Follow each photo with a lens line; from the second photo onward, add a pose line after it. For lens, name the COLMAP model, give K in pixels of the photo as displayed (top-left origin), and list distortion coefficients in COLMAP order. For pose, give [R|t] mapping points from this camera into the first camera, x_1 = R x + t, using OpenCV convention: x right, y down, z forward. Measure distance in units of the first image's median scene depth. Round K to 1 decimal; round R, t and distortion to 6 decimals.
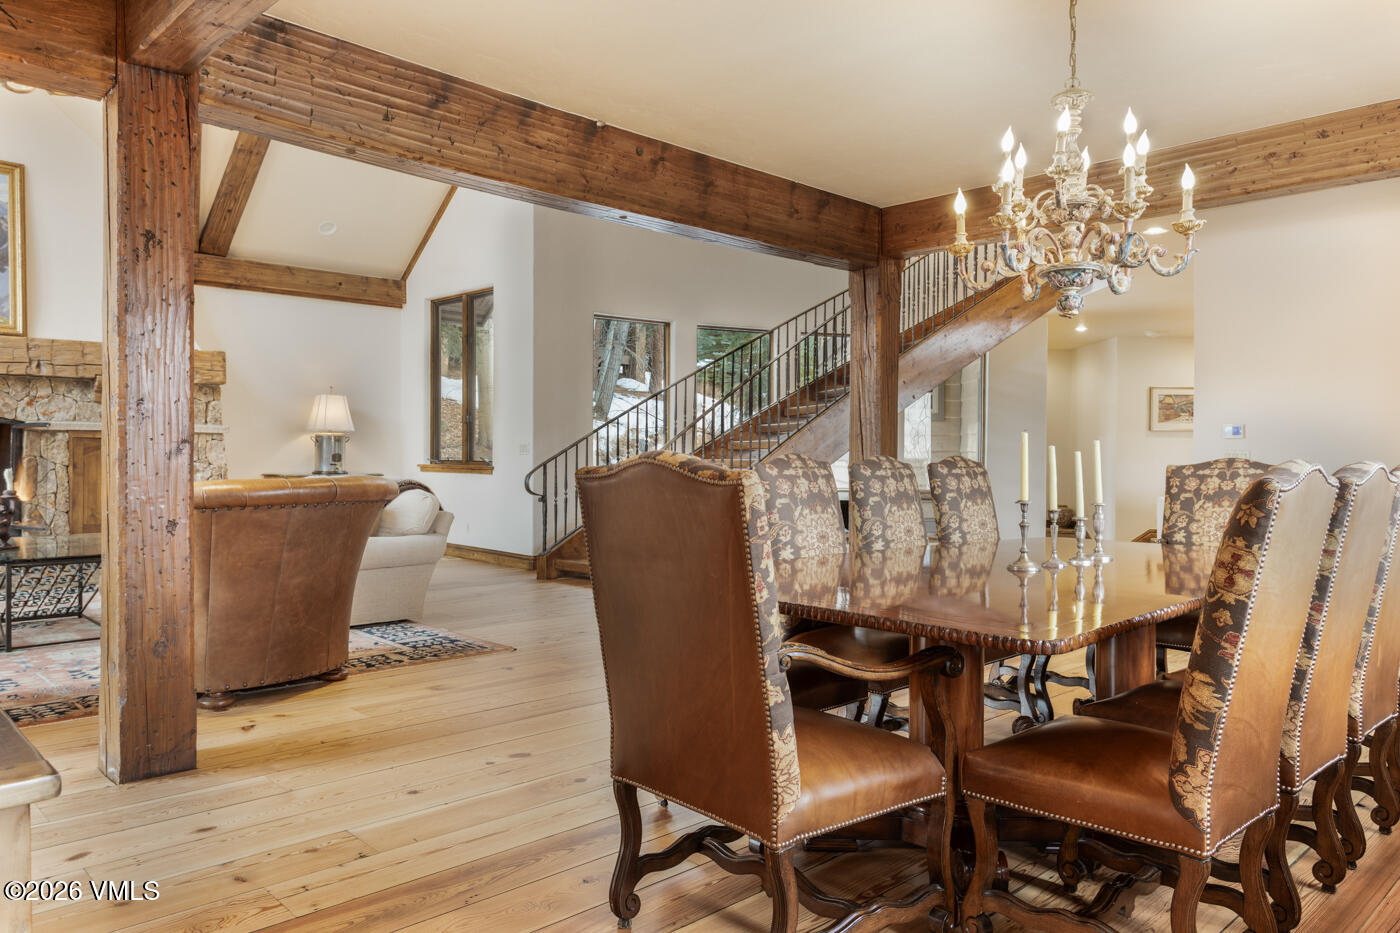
lens RADIAL K [[979.7, 0, 698.0], [0, 979.7, 465.2], [0, 0, 1]] dist [0.031469, -0.005121]
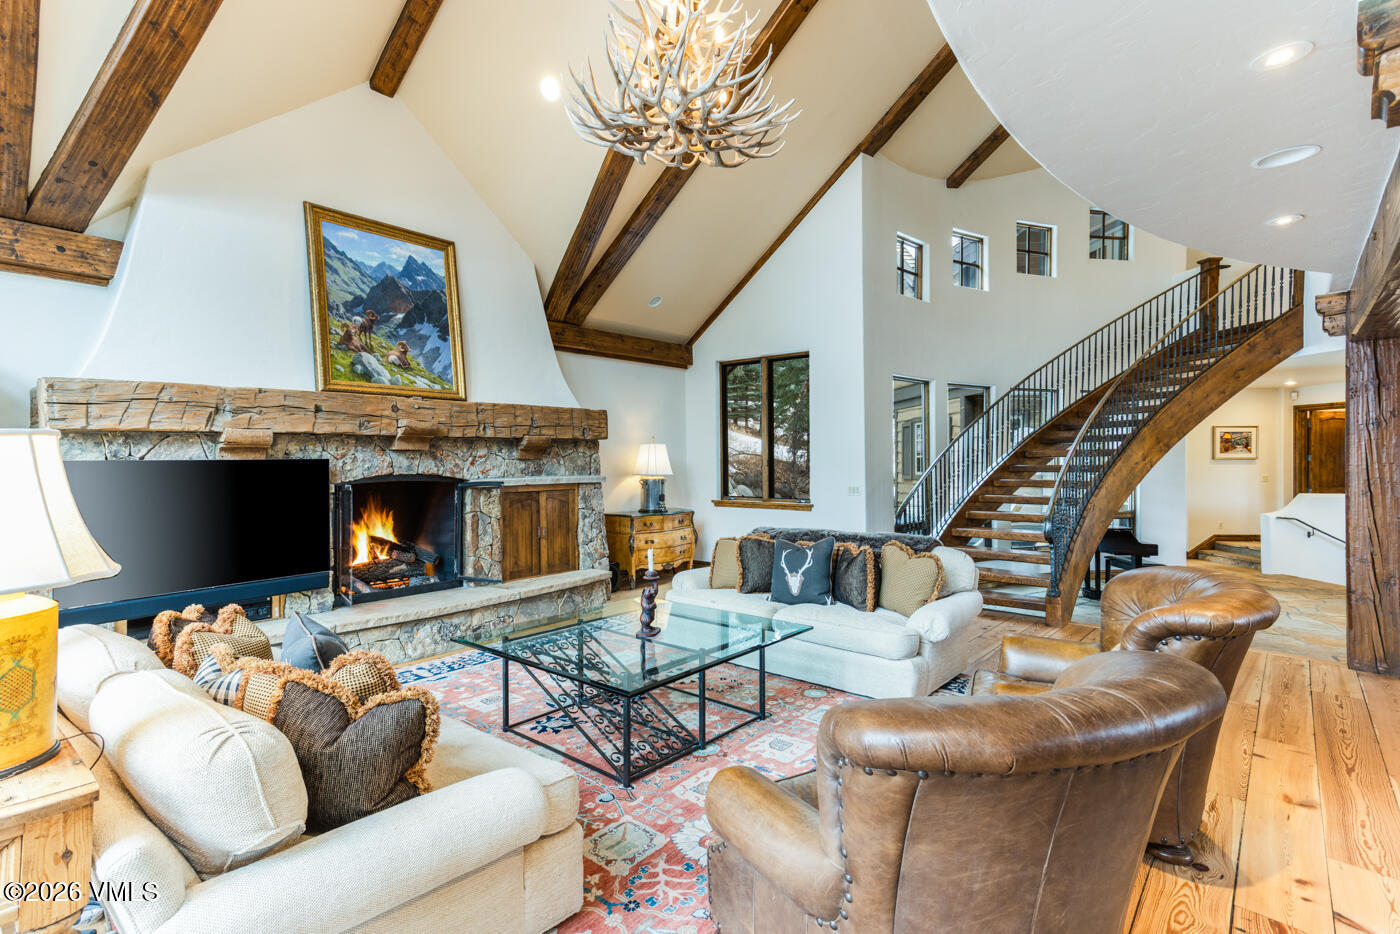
lens RADIAL K [[687.7, 0, 708.1], [0, 687.7, 472.0], [0, 0, 1]] dist [-0.000550, 0.000170]
pose [[0.994294, -0.017158, 0.105281, -0.486845], [0.016862, 0.999851, 0.003694, -0.049999], [-0.105329, -0.001898, 0.994436, 0.225671]]
